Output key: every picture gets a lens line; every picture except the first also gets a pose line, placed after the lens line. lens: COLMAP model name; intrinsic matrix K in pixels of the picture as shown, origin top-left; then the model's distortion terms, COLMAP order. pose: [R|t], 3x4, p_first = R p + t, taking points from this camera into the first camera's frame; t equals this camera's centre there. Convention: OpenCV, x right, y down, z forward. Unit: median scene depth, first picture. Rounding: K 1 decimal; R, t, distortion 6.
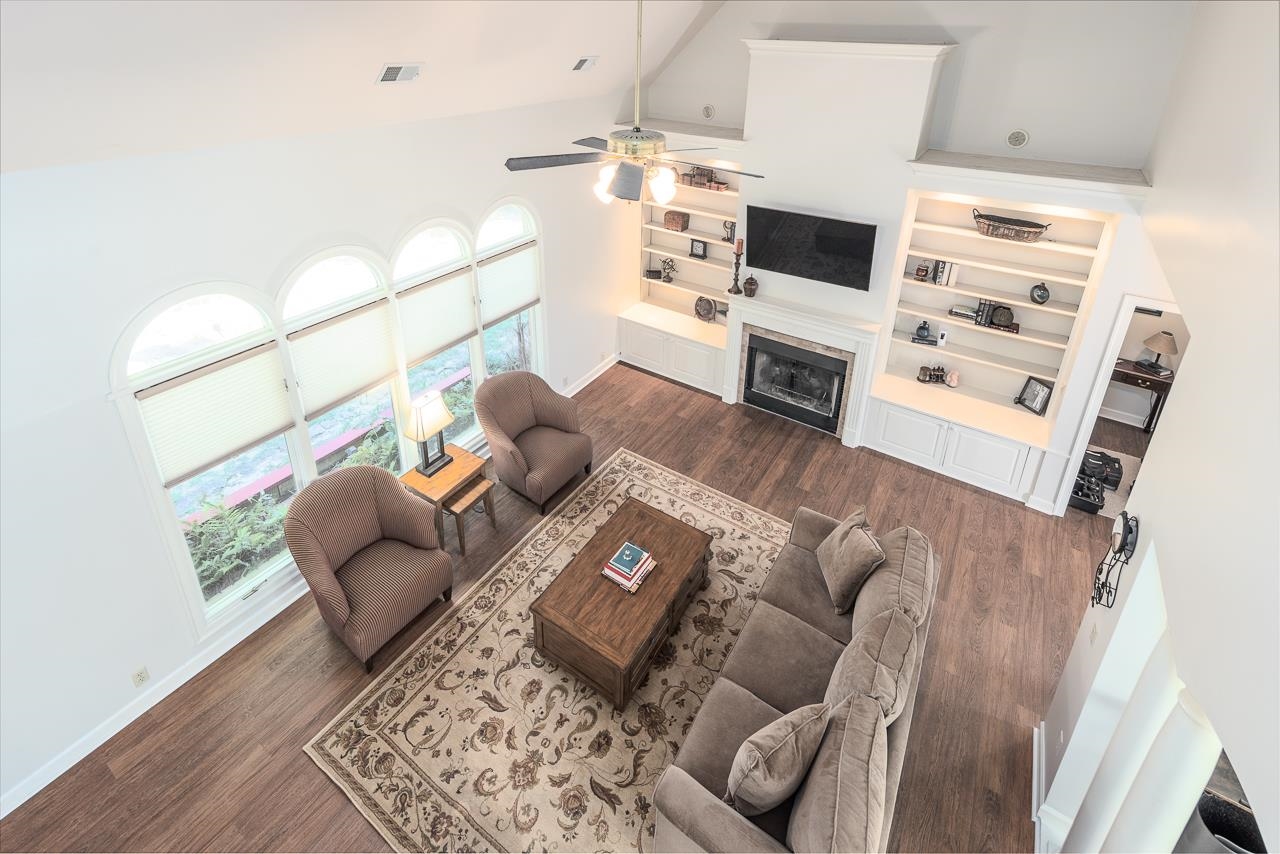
lens RADIAL K [[600.5, 0, 631.1], [0, 600.5, 248.9], [0, 0, 1]] dist [0.020621, -0.000504]
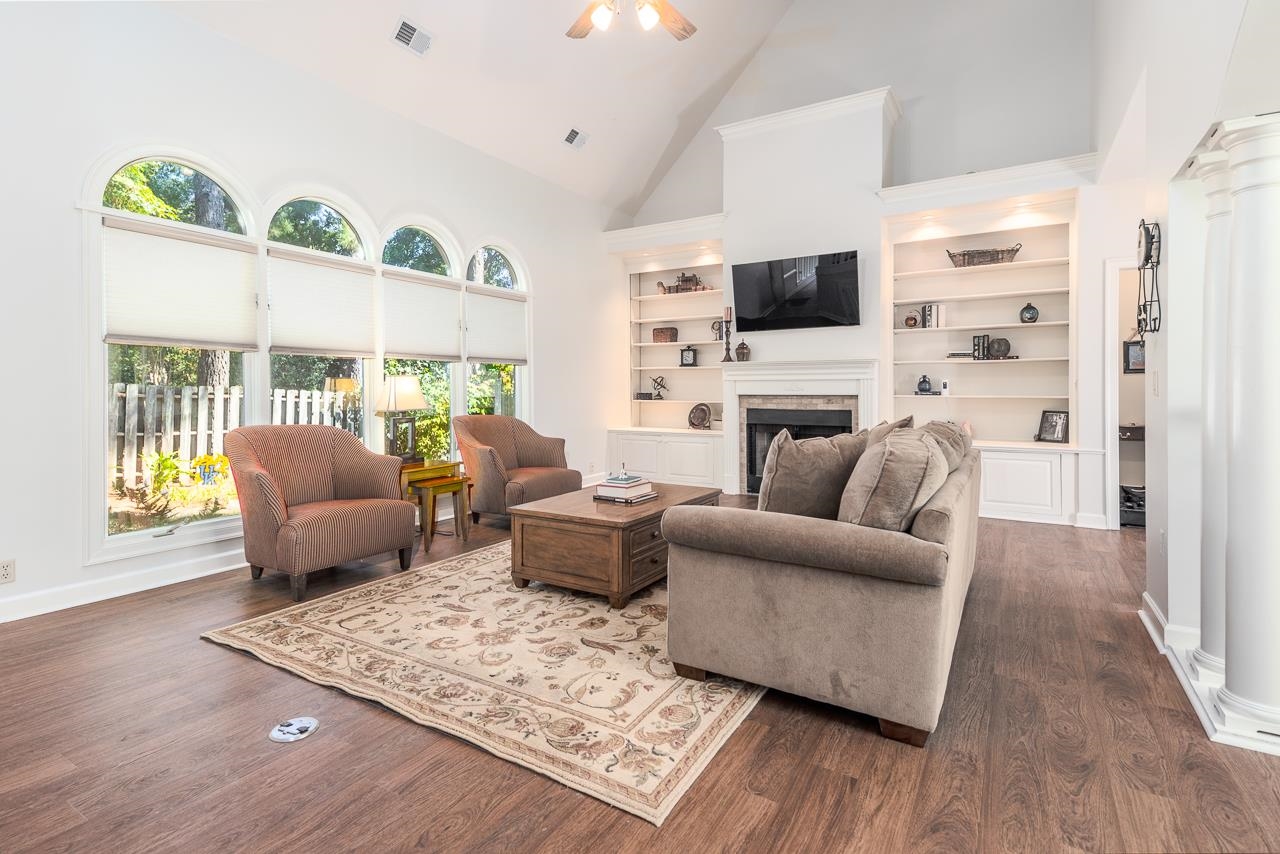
lens RADIAL K [[610.0, 0, 634.9], [0, 610.0, 386.2], [0, 0, 1]] dist [0.030375, -0.000279]
pose [[0.999366, -0.017482, 0.031005, -0.014046], [0.027449, 0.933073, -0.358639, 0.679259], [-0.022660, 0.359263, 0.932961, 0.132514]]
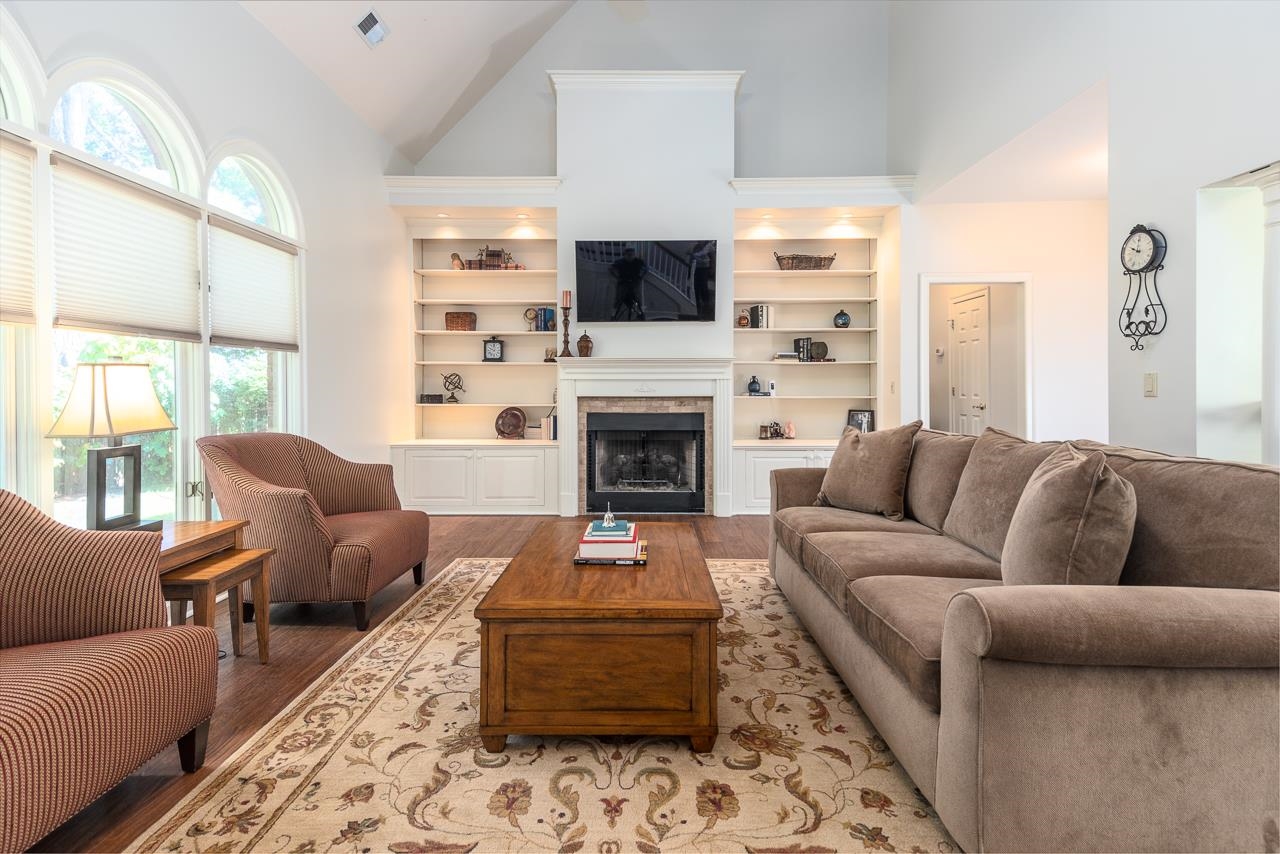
lens RADIAL K [[608.2, 0, 629.0], [0, 608.2, 384.9], [0, 0, 1]] dist [0.058124, -0.029921]
pose [[0.846258, -0.013804, 0.532594, -0.286708], [0.201952, 0.933374, -0.296697, 0.543577], [-0.493014, 0.358641, 0.792663, 0.467253]]
